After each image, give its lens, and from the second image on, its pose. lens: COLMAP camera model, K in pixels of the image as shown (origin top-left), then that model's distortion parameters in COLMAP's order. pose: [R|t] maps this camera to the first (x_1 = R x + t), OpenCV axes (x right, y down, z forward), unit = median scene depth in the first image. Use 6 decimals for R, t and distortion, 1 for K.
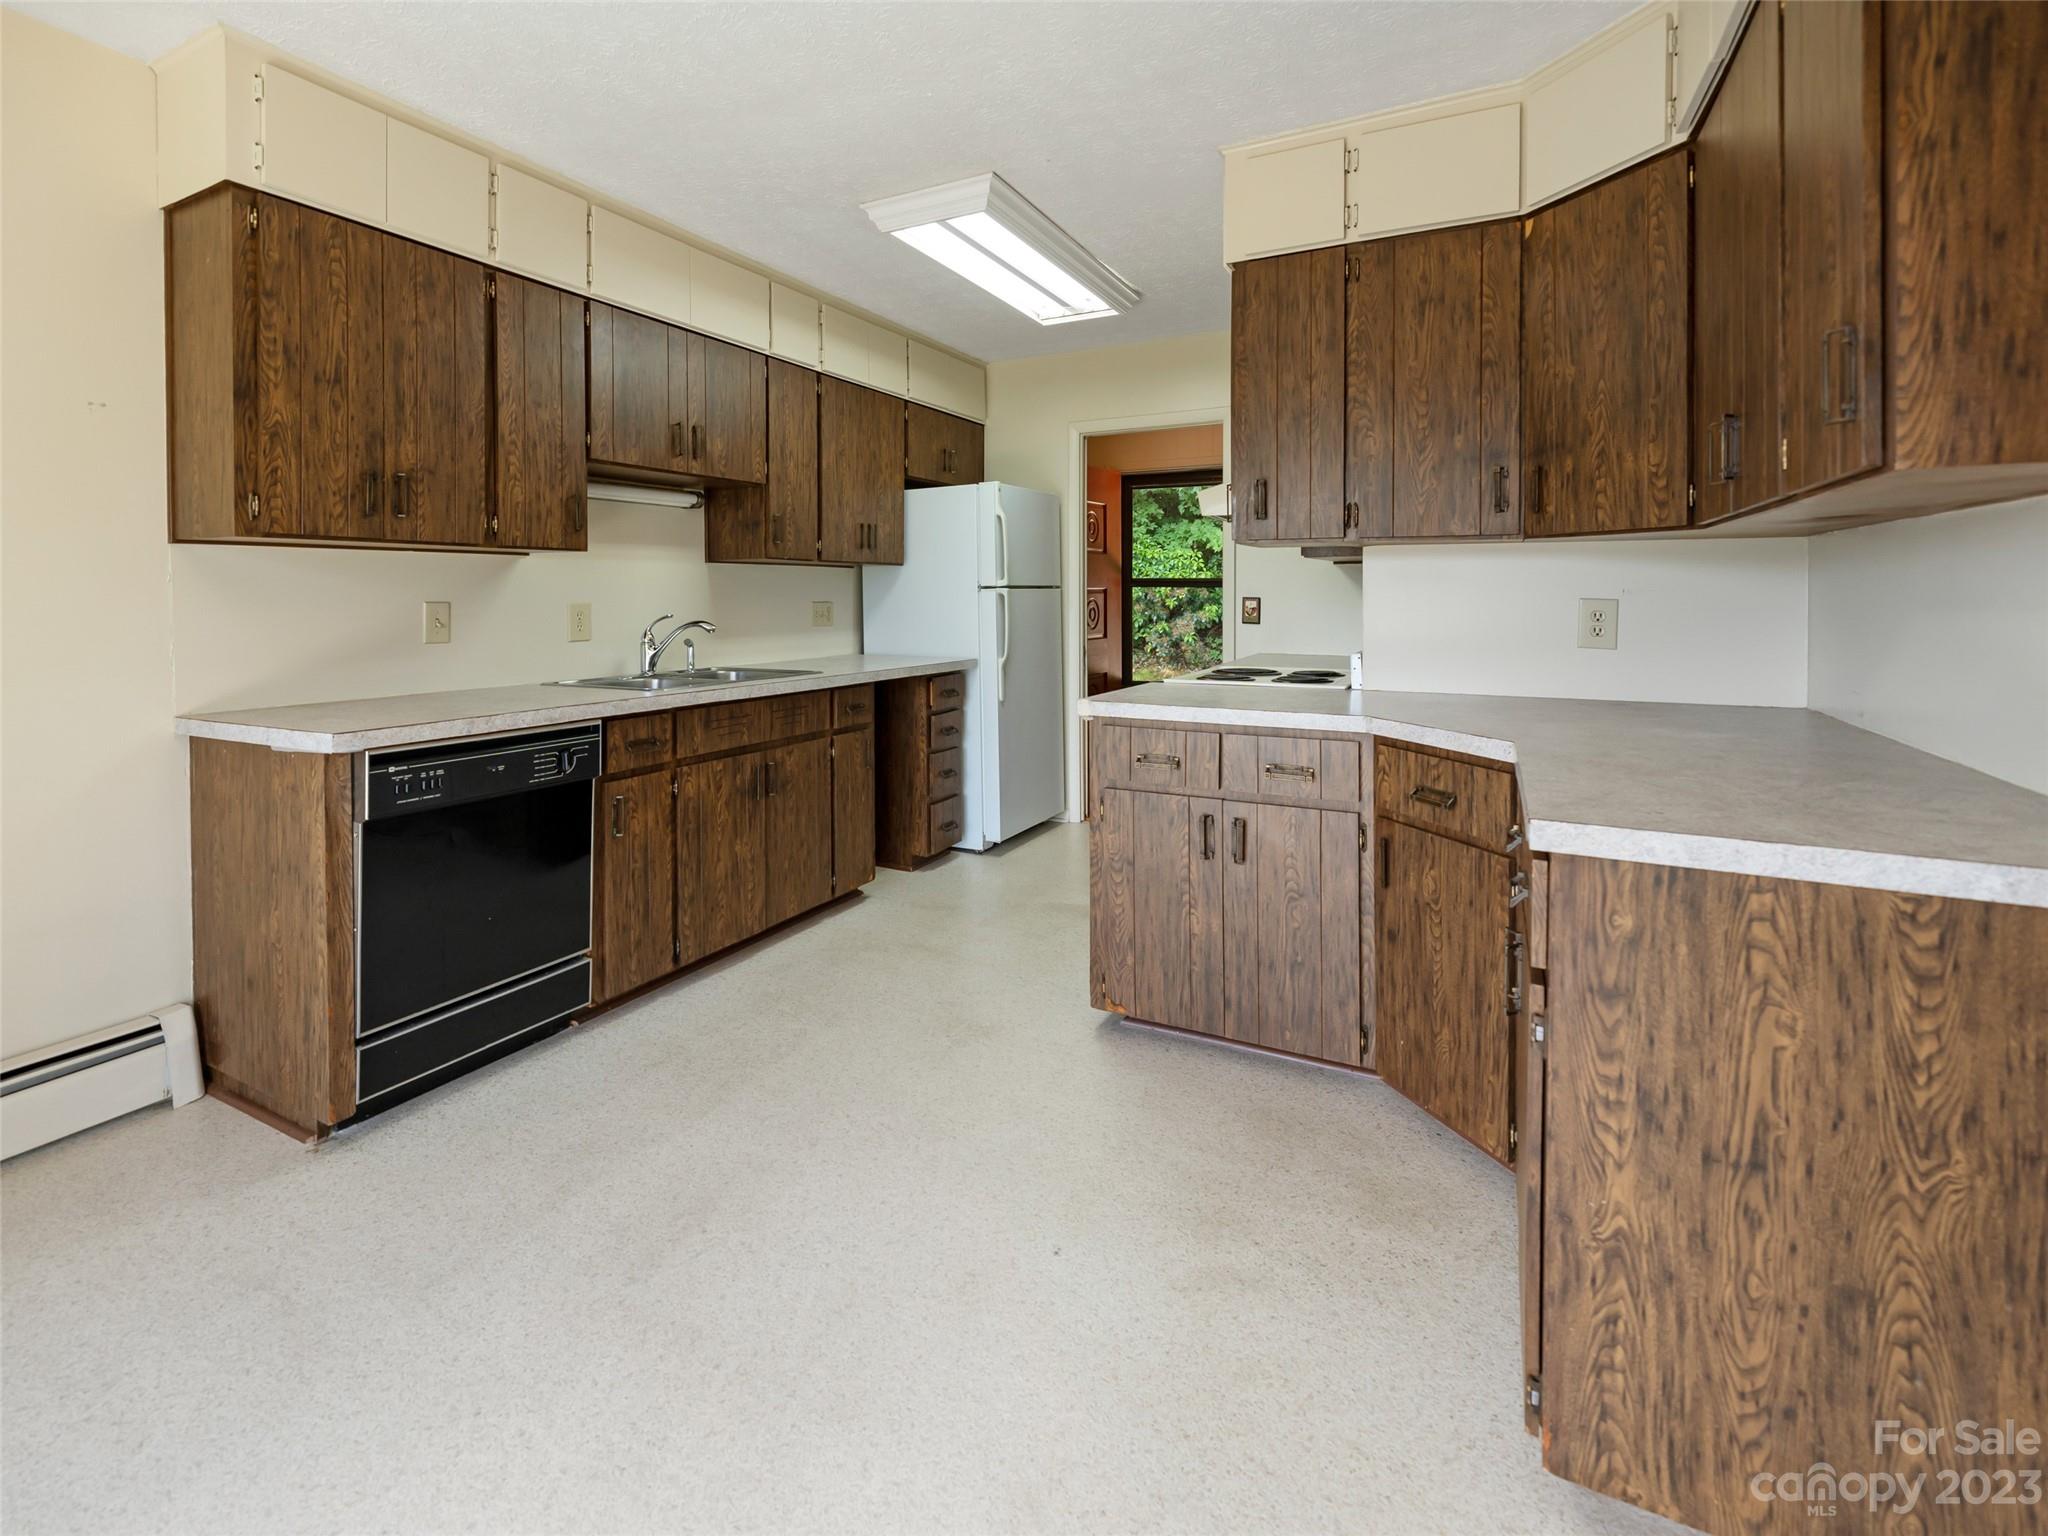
lens RADIAL K [[969.5, 0, 1022.3], [0, 969.5, 757.6], [0, 0, 1]] dist [-0.005312, -0.000267]
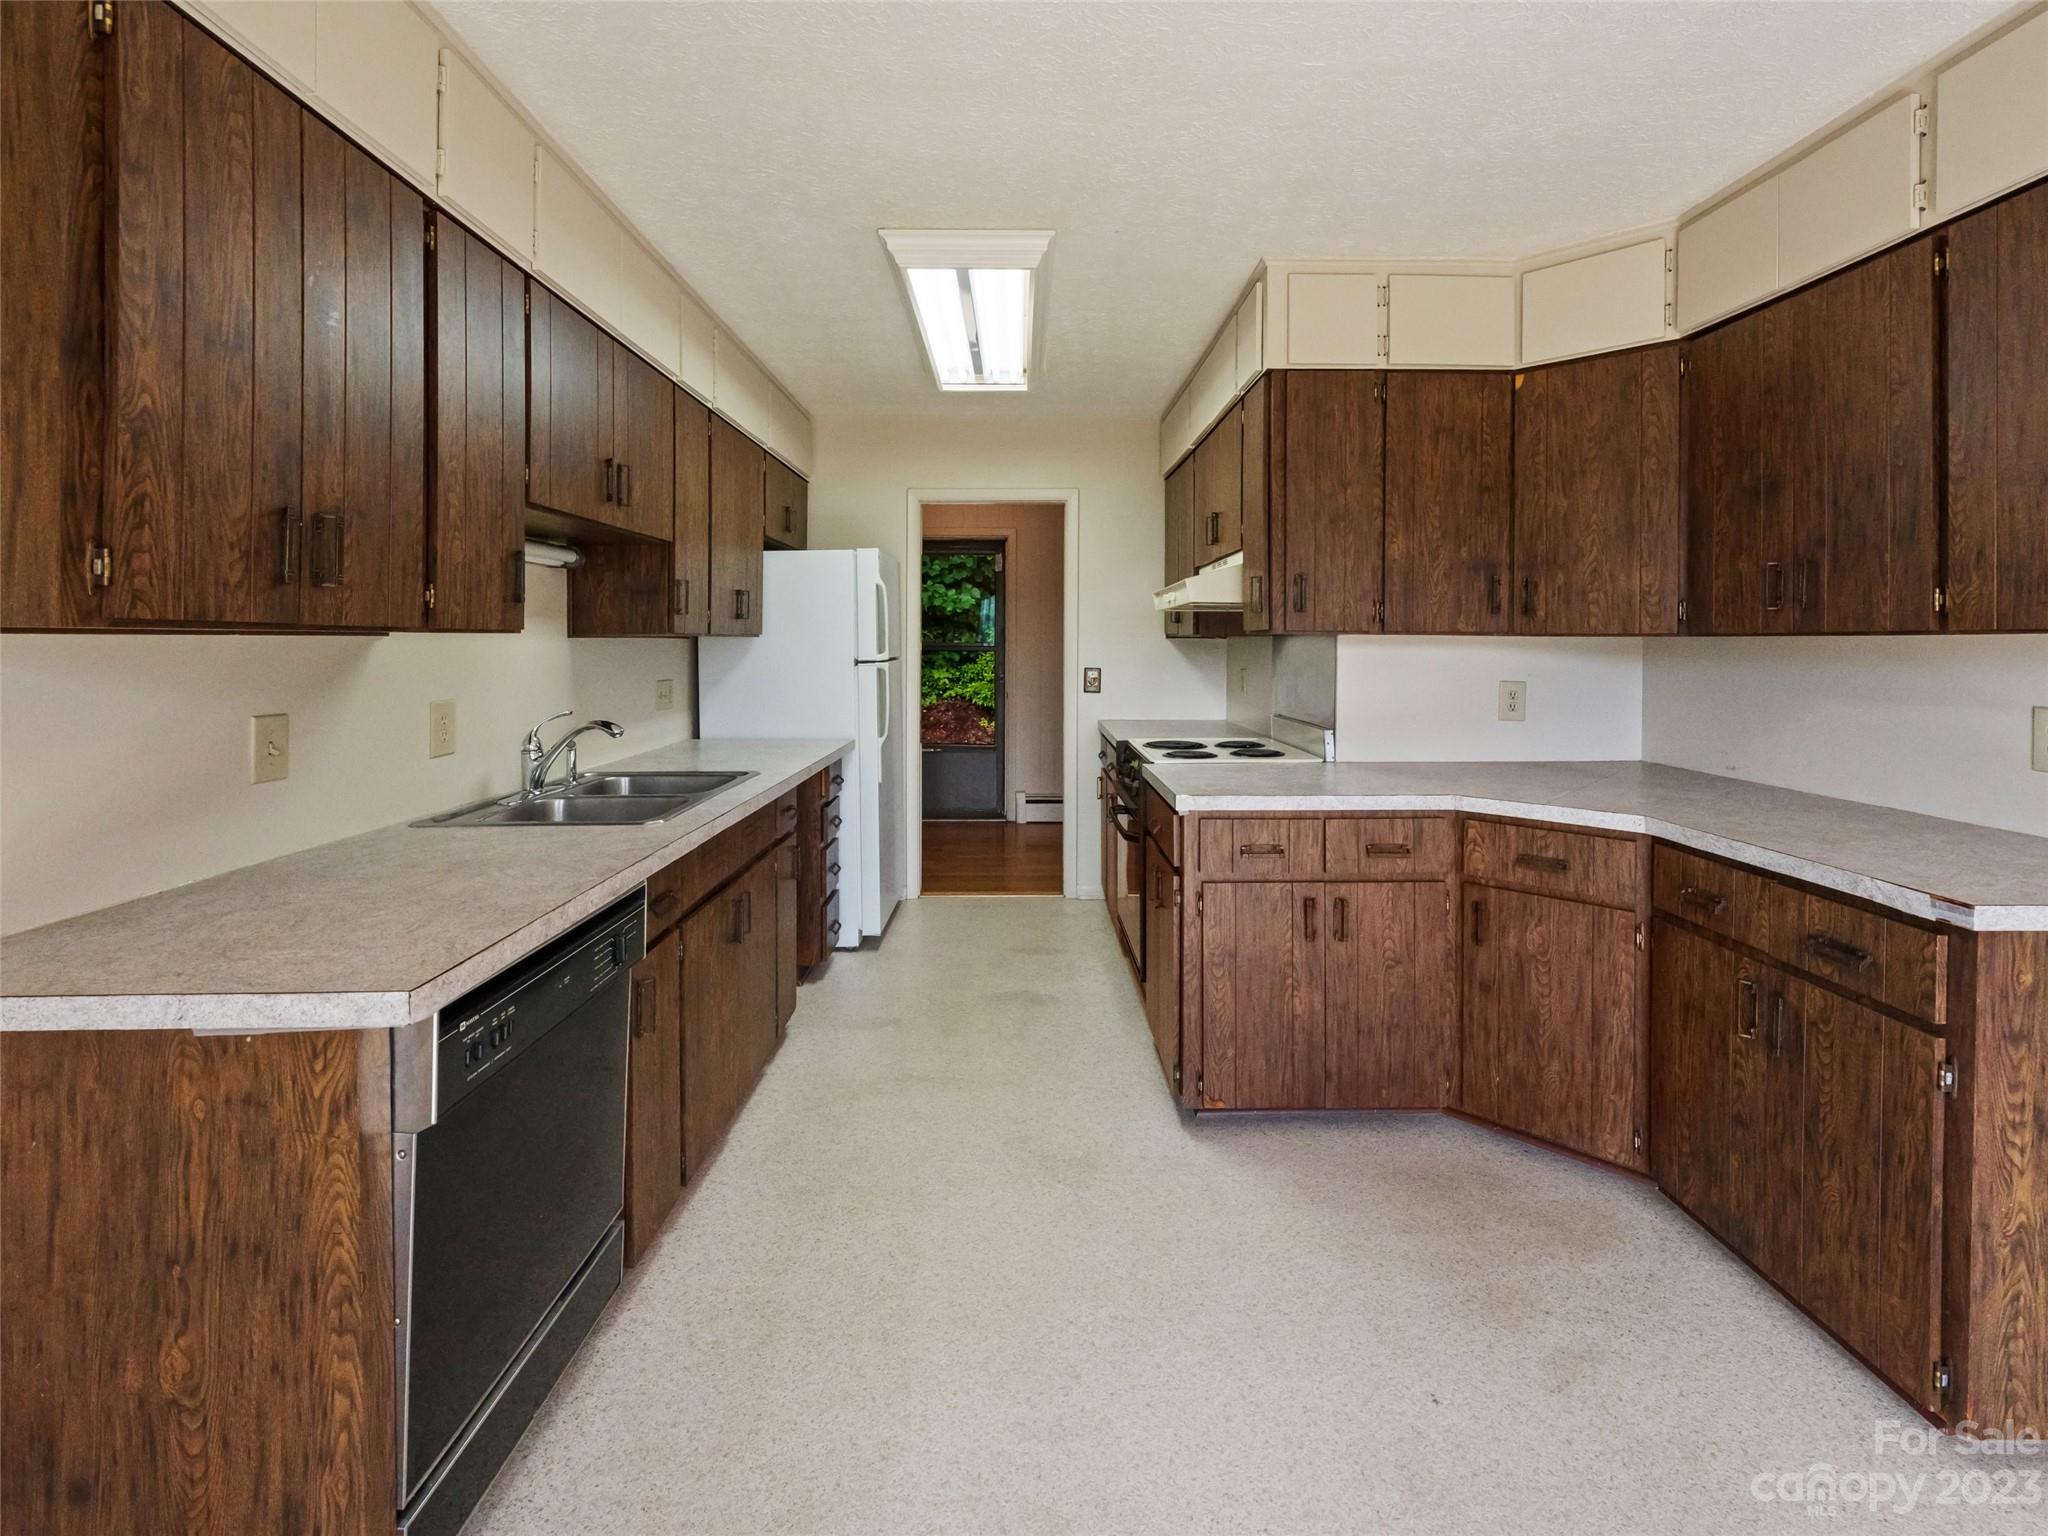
lens RADIAL K [[898.9, 0, 1032.4], [0, 898.9, 764.8], [0, 0, 1]] dist [-0.002308, -0.000586]
pose [[0.870569, -0.064700, 0.487775, -0.556303], [0.077804, 0.996947, -0.006624, -0.105570], [-0.485857, 0.043718, 0.872945, 0.321561]]
